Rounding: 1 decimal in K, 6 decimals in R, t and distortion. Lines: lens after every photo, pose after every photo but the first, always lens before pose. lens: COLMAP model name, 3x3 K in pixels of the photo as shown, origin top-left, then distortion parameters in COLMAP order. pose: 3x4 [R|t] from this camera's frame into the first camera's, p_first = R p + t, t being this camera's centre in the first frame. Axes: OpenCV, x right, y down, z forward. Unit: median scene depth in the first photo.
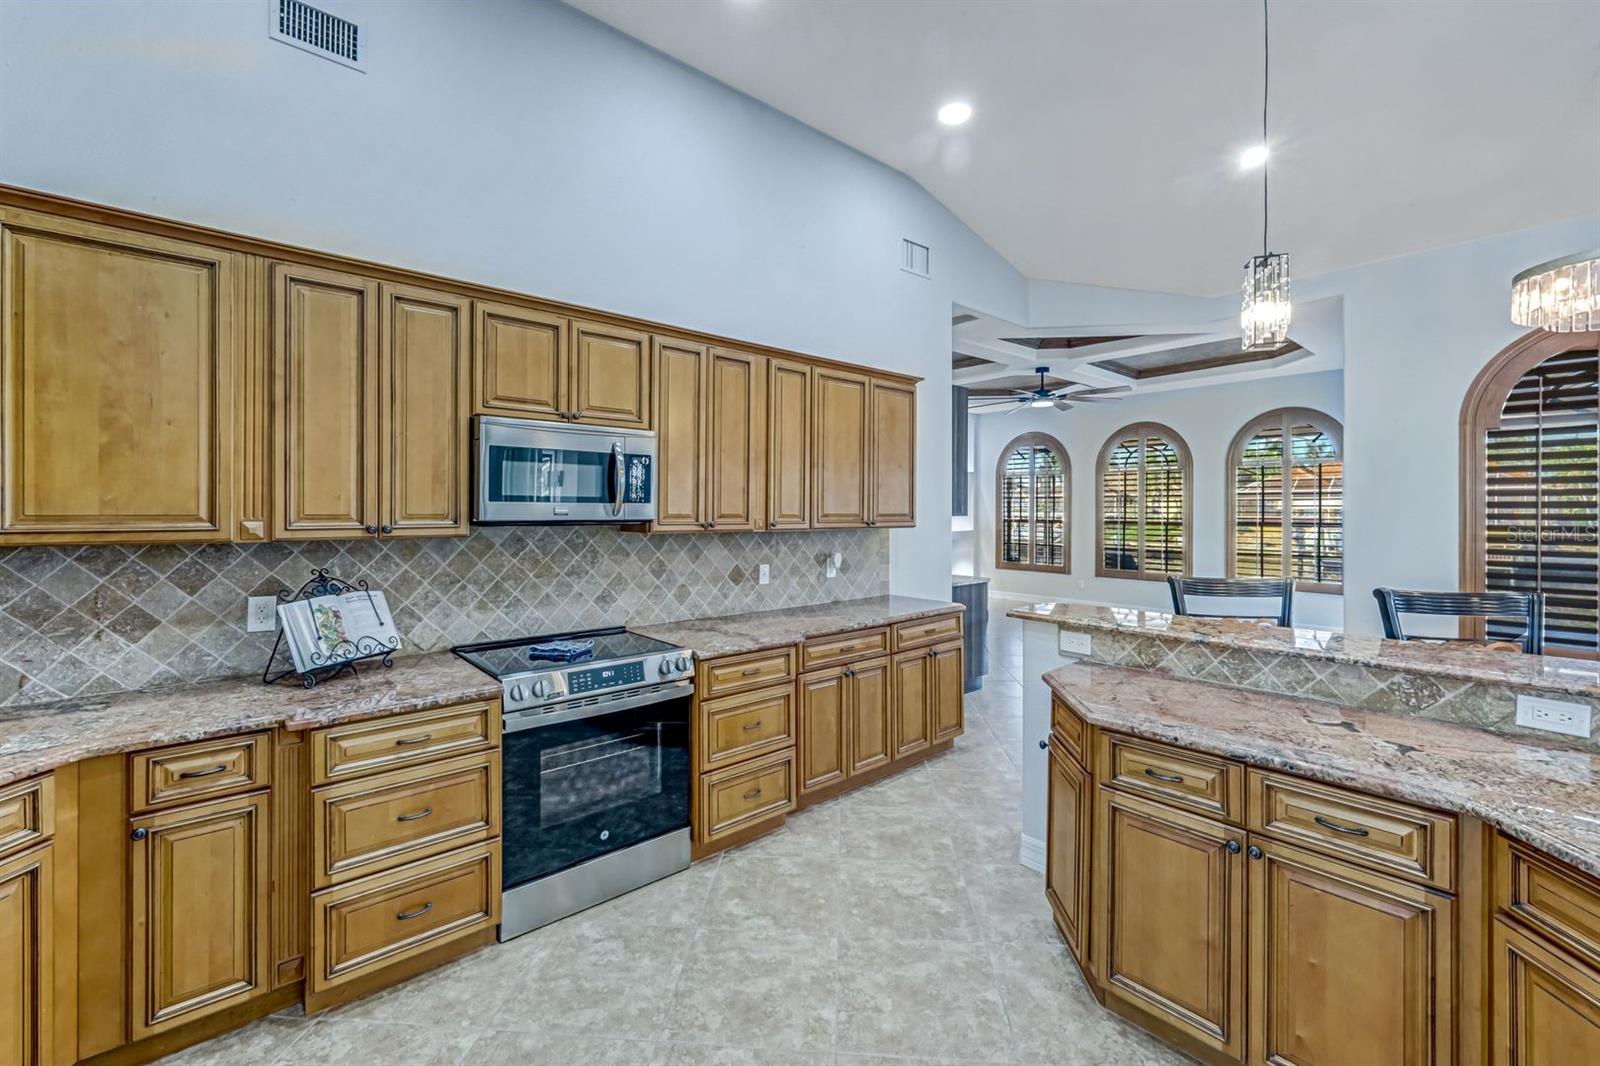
lens RADIAL K [[669.5, 0, 763.0], [0, 669.5, 508.5], [0, 0, 1]] dist [0.003880, 0.001071]
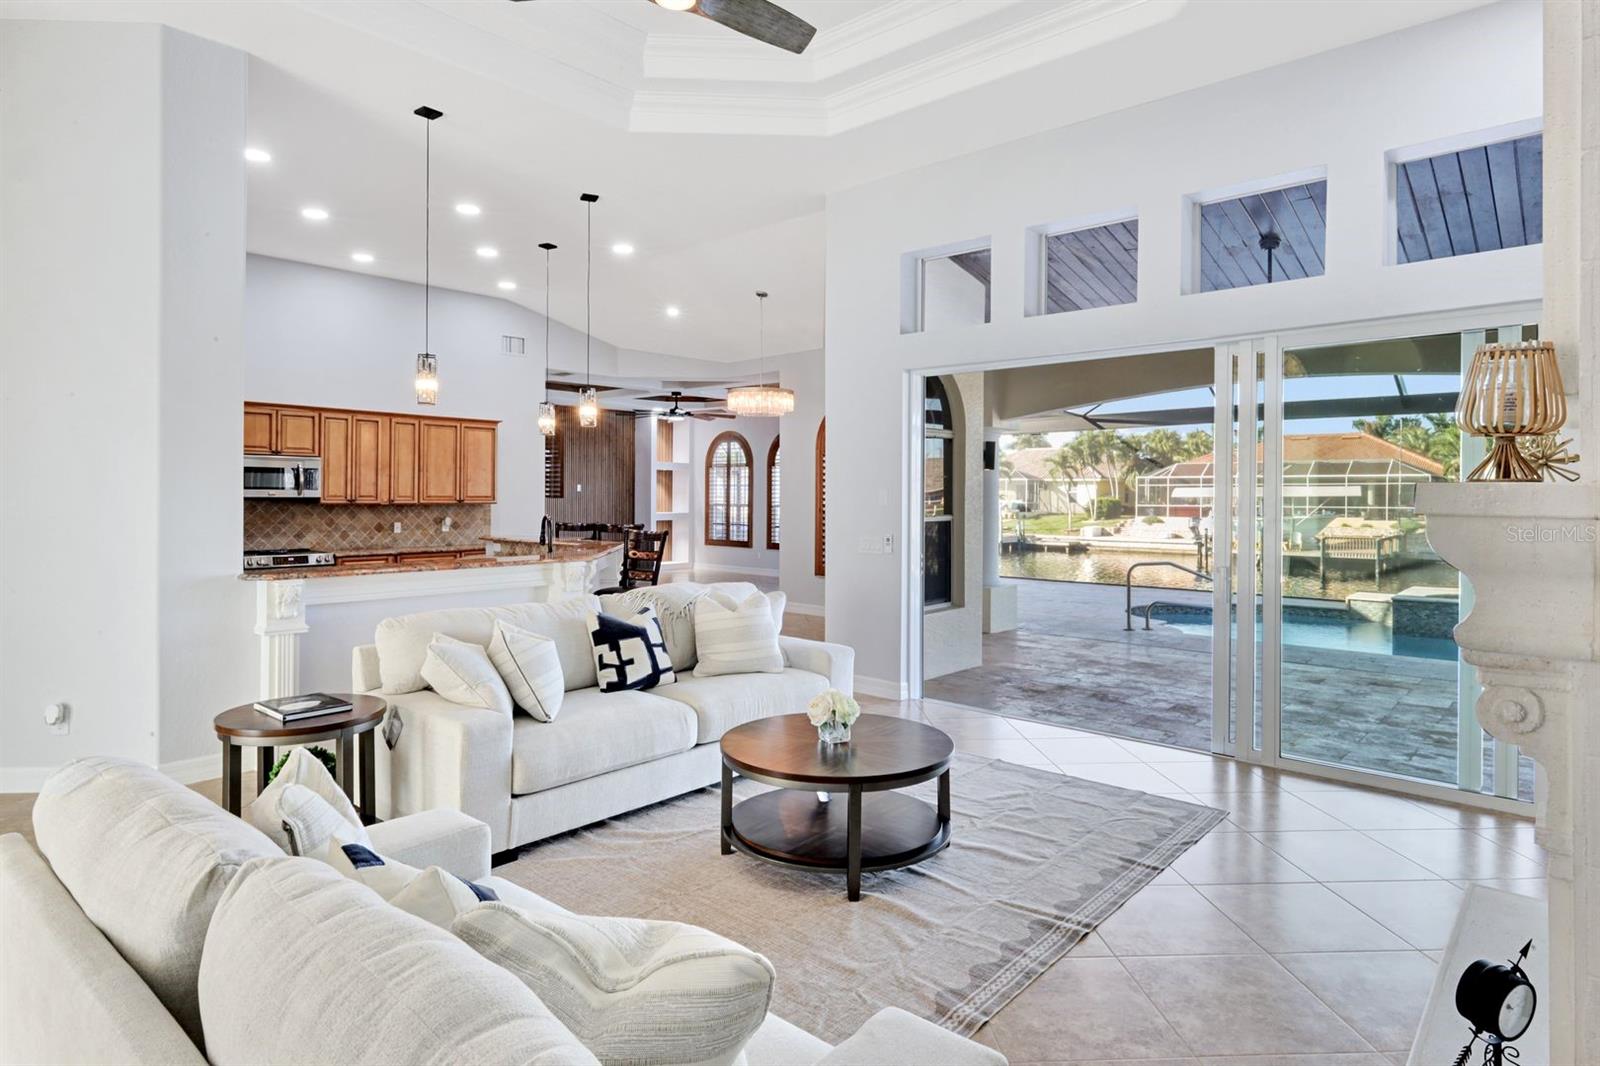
lens RADIAL K [[873.4, 0, 757.3], [0, 873.4, 496.3], [0, 0, 1]] dist [0.027114, -0.001440]
pose [[0.989678, 0.005322, 0.143211, 0.795080], [-0.005820, 0.999978, 0.003057, -0.004265], [-0.143191, -0.003859, 0.989688, -1.944089]]
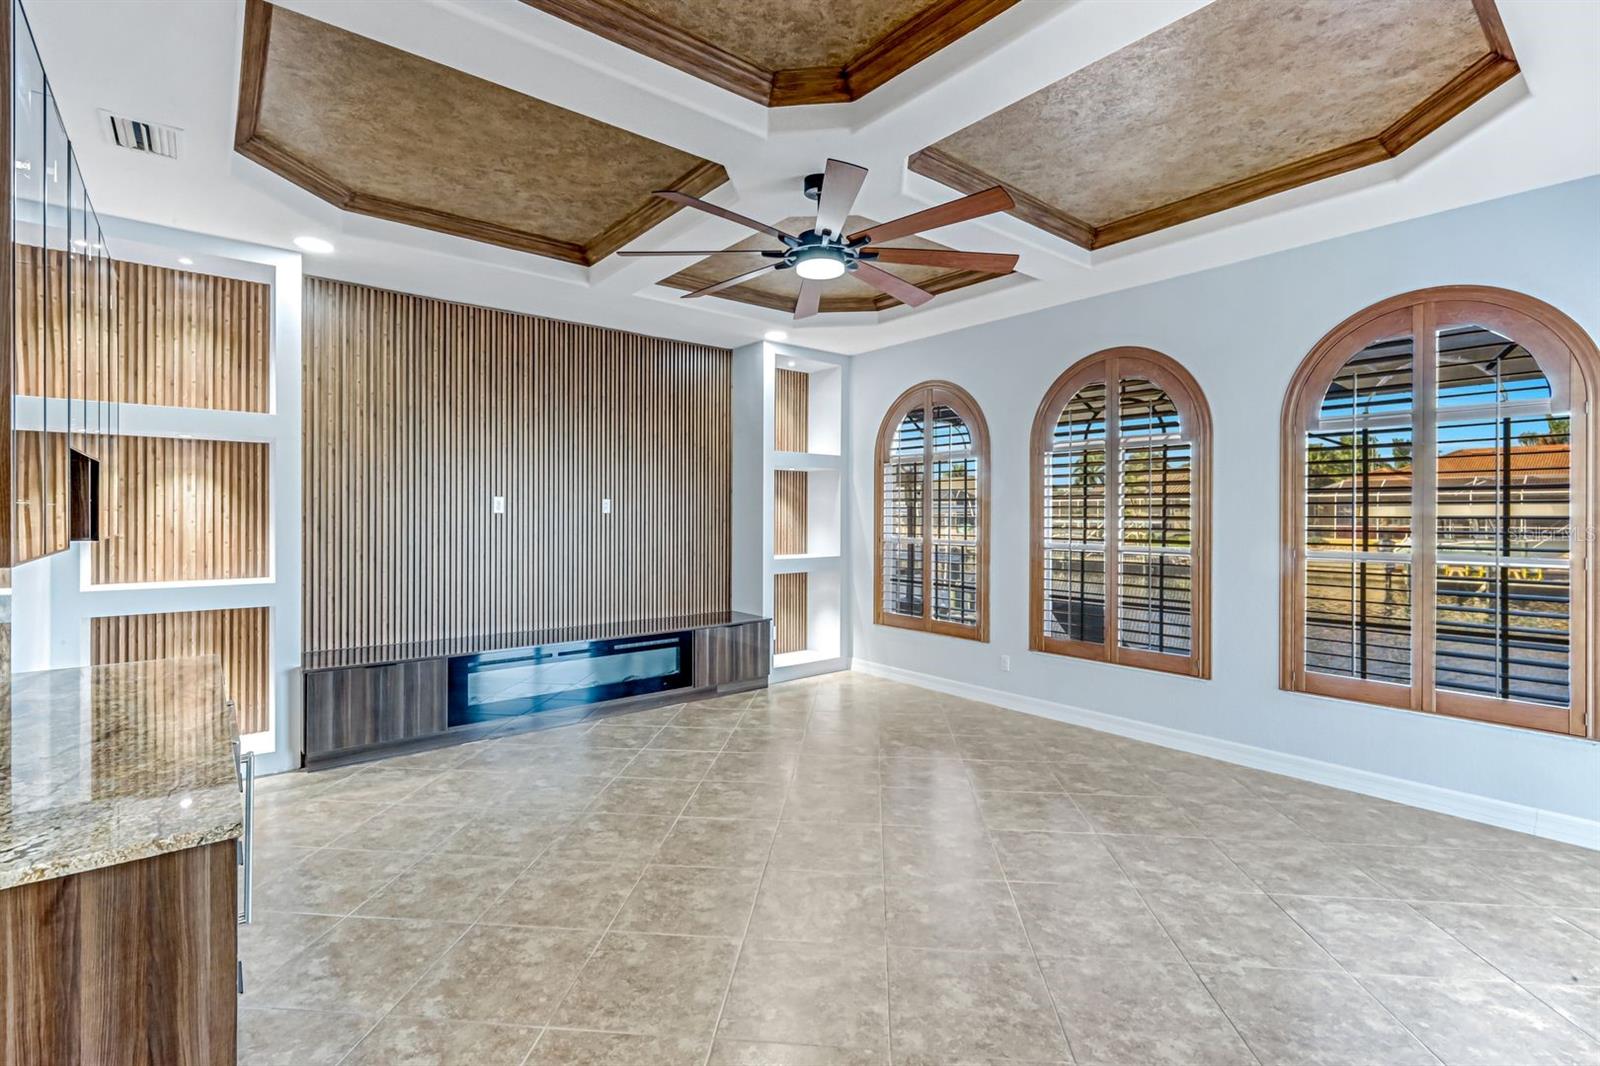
lens RADIAL K [[714.4, 0, 764.3], [0, 714.4, 513.3], [0, 0, 1]] dist [-0.015849, 0.001039]
pose [[0.999861, 0.006069, -0.015530, 0.950644], [-0.006115, 0.999977, -0.002932, -0.007434], [0.015512, 0.003027, 0.999875, 1.255678]]
